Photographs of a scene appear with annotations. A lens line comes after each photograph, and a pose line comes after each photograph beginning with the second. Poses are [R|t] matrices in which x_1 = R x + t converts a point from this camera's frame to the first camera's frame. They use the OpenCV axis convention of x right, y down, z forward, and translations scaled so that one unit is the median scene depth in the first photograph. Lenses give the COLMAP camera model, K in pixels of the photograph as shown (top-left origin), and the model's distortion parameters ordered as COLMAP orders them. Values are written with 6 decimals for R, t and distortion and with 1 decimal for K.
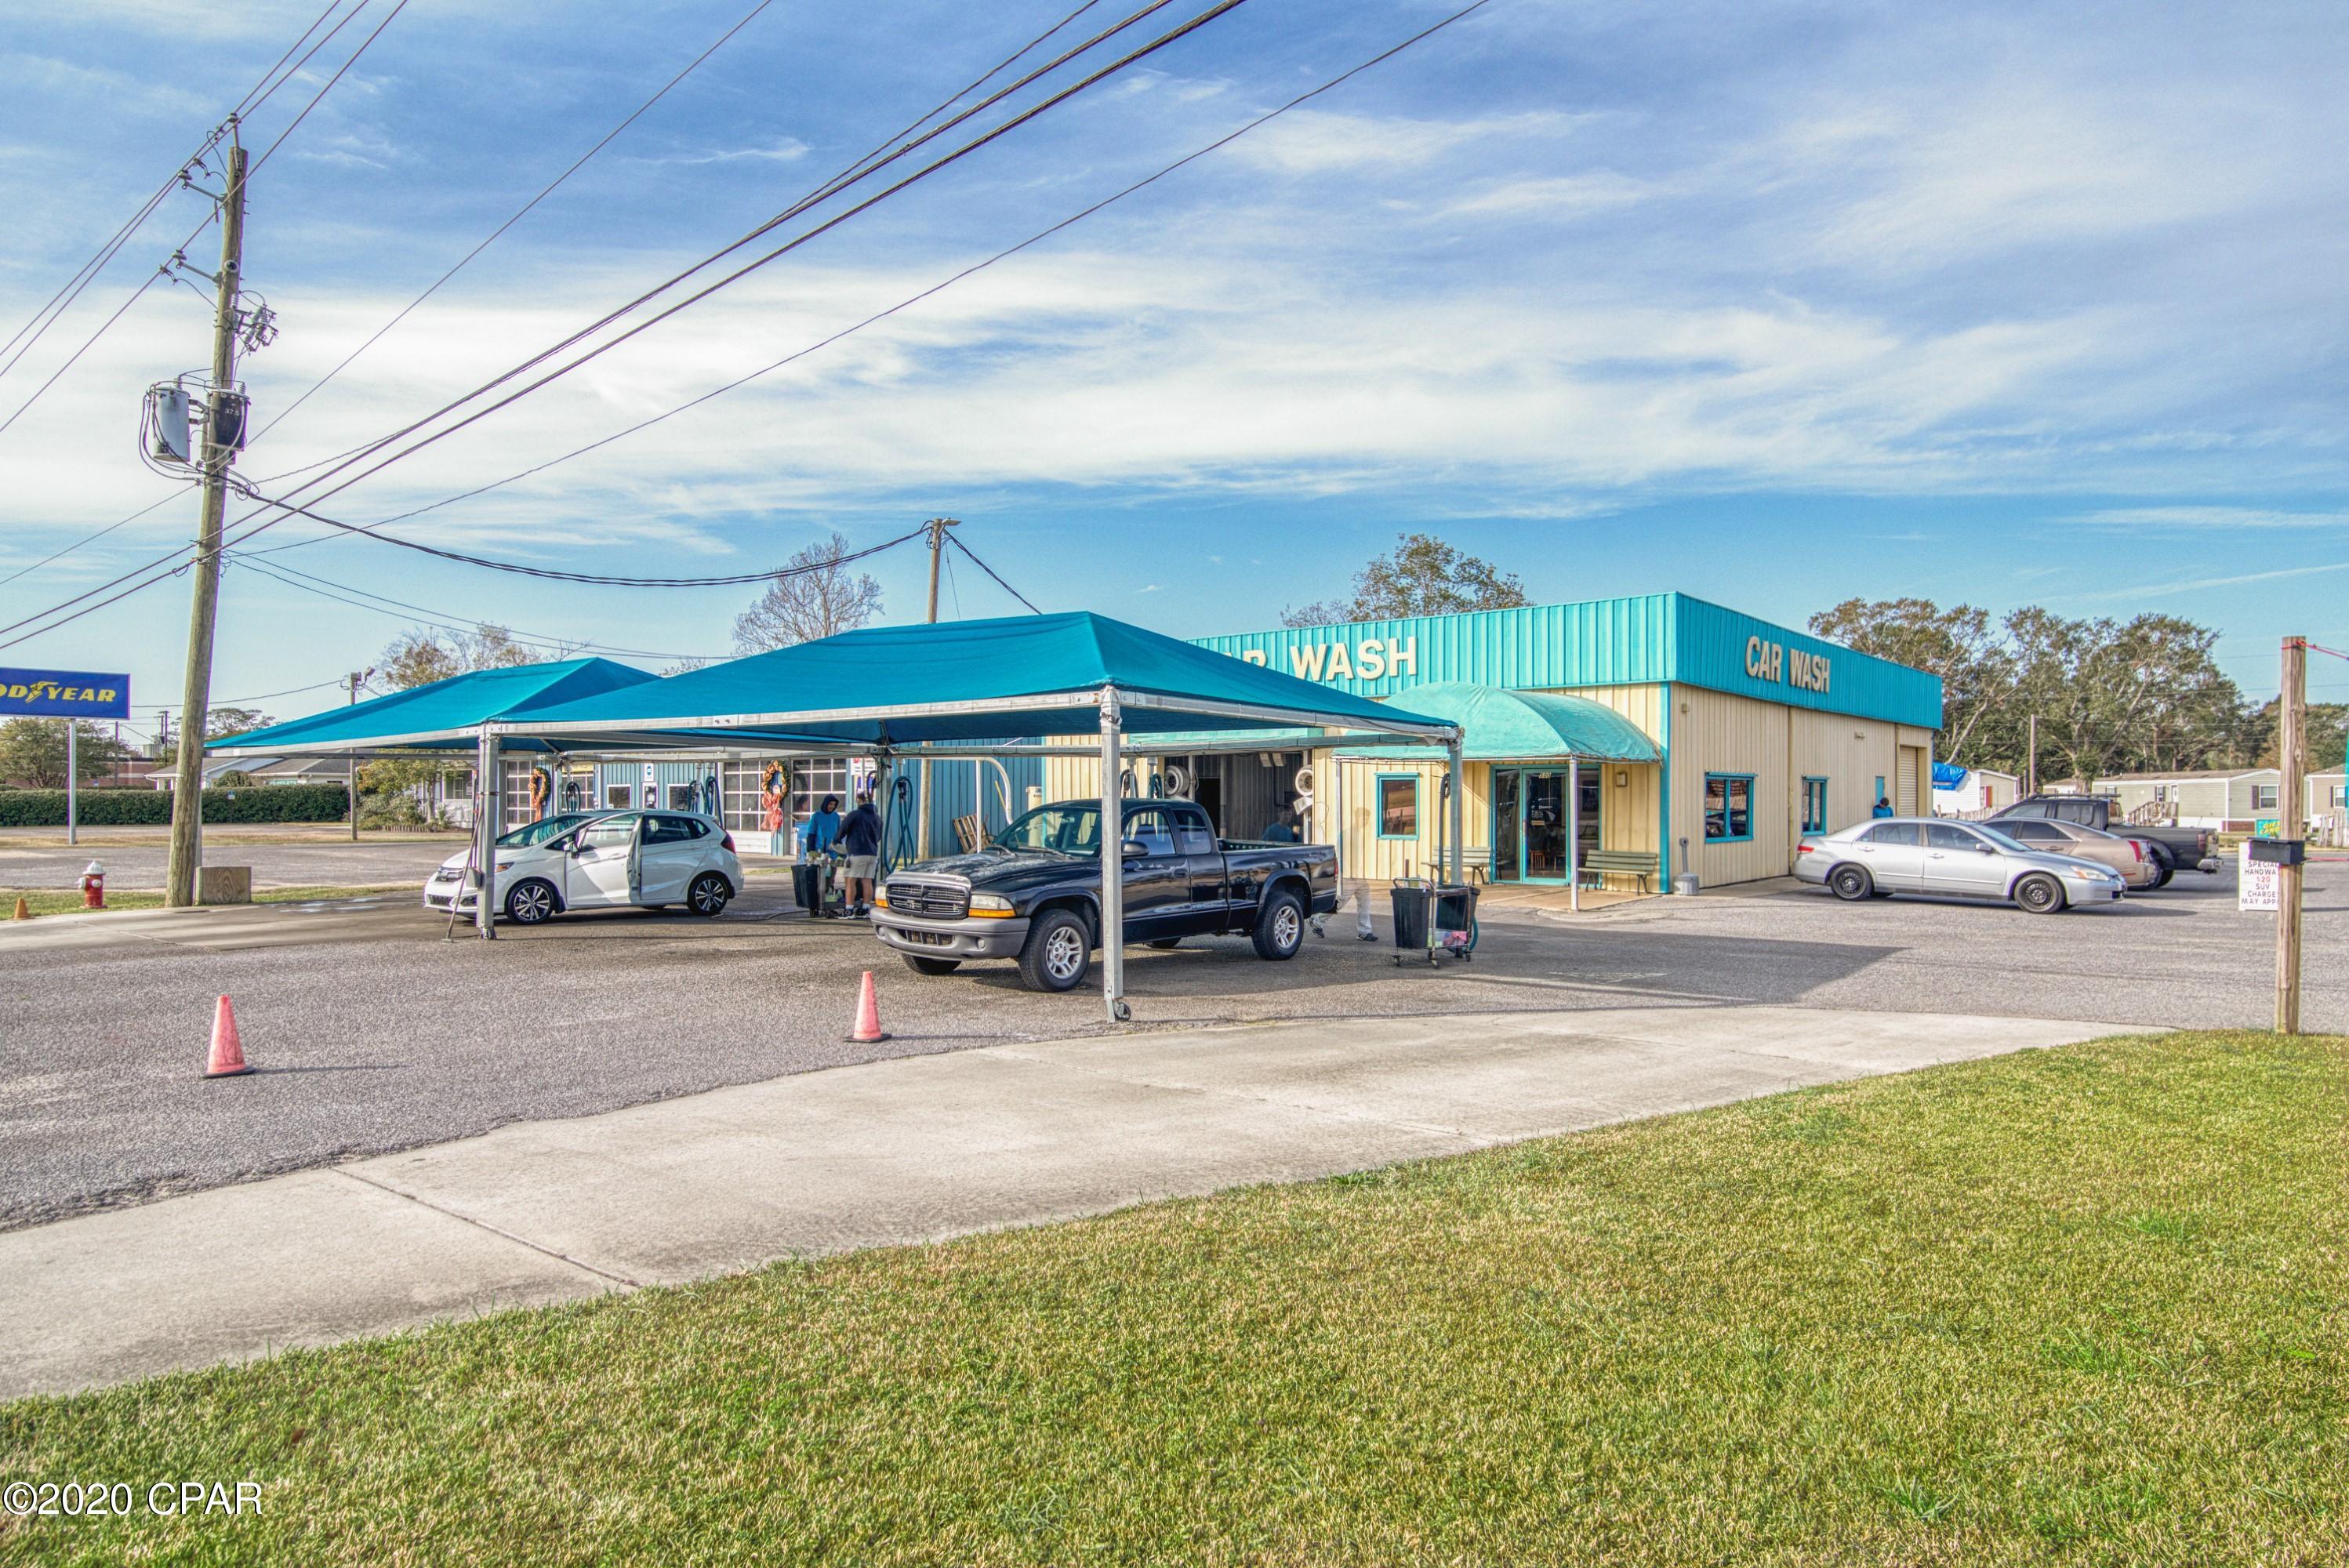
lens RADIAL K [[1333.2, 0, 1174.9], [0, 1333.2, 798.1], [0, 0, 1]] dist [-0.002595, -0.001227]
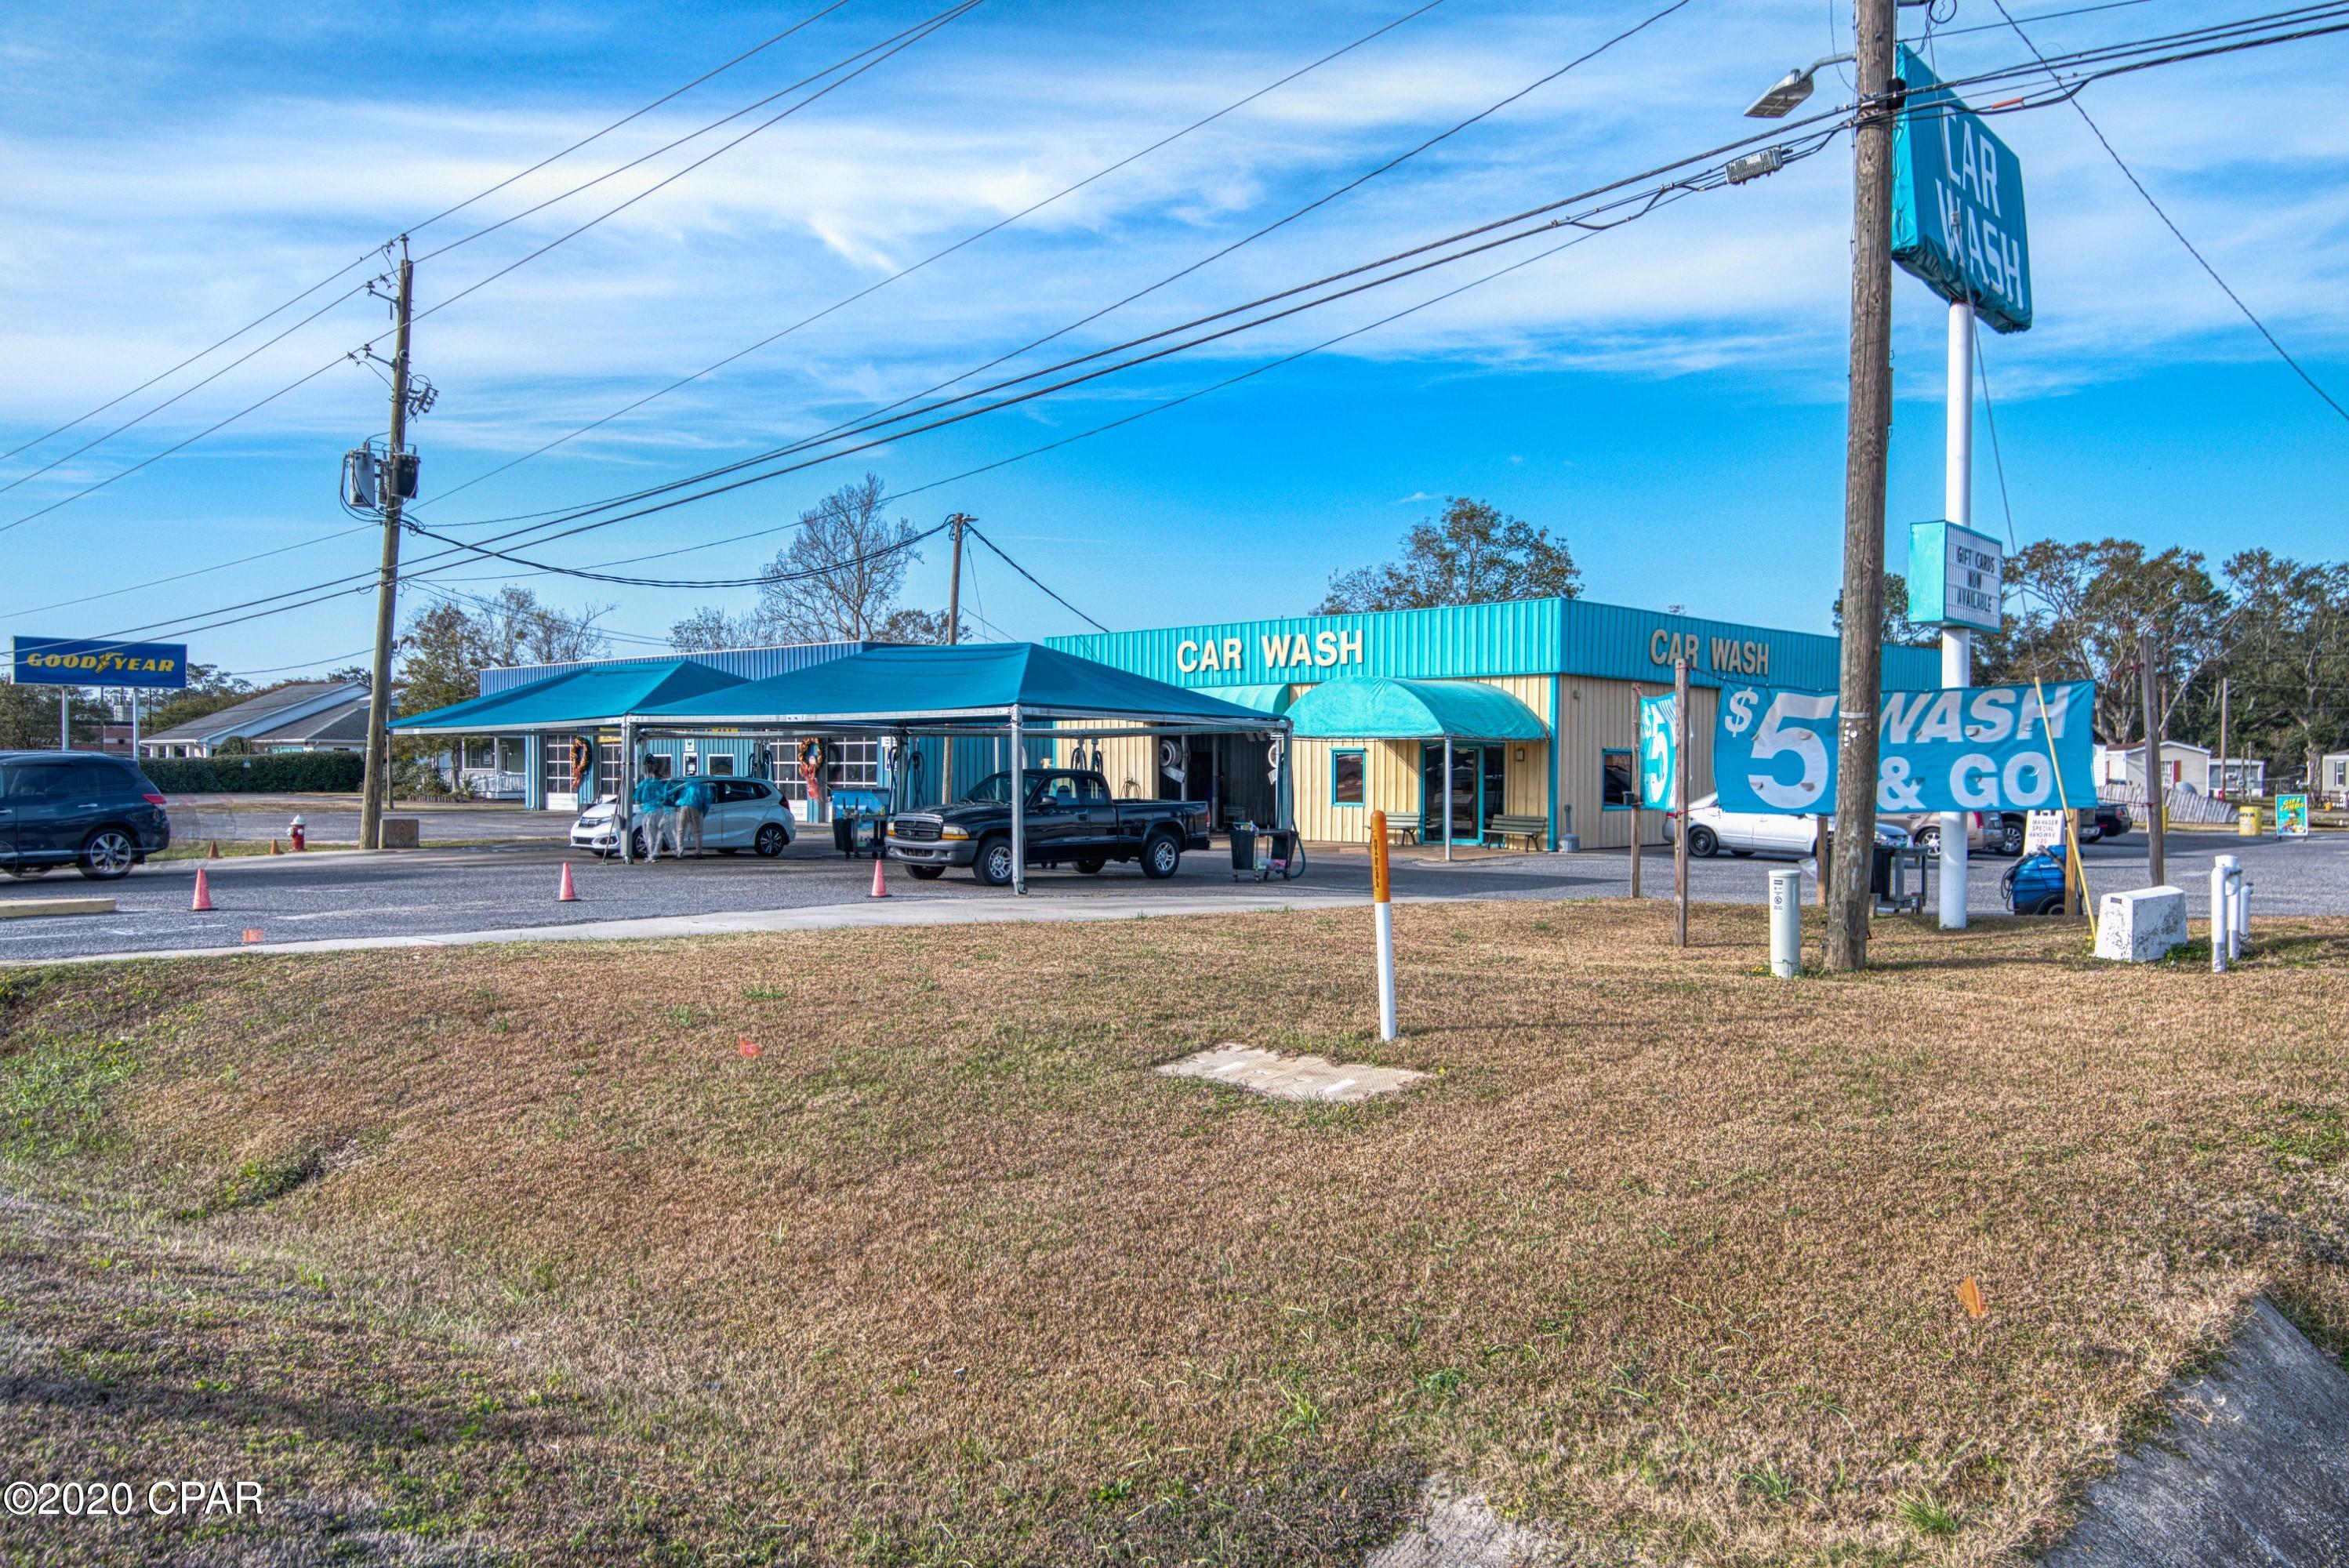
lens RADIAL K [[1684.4, 0, 1180.7], [0, 1684.4, 801.7], [0, 0, 1]] dist [0.008659, 0.002358]
pose [[0.997693, 0.005271, -0.067679, 0.124530], [-0.004035, 0.999823, 0.018380, 0.001052], [0.067764, -0.018065, 0.997538, -0.470350]]
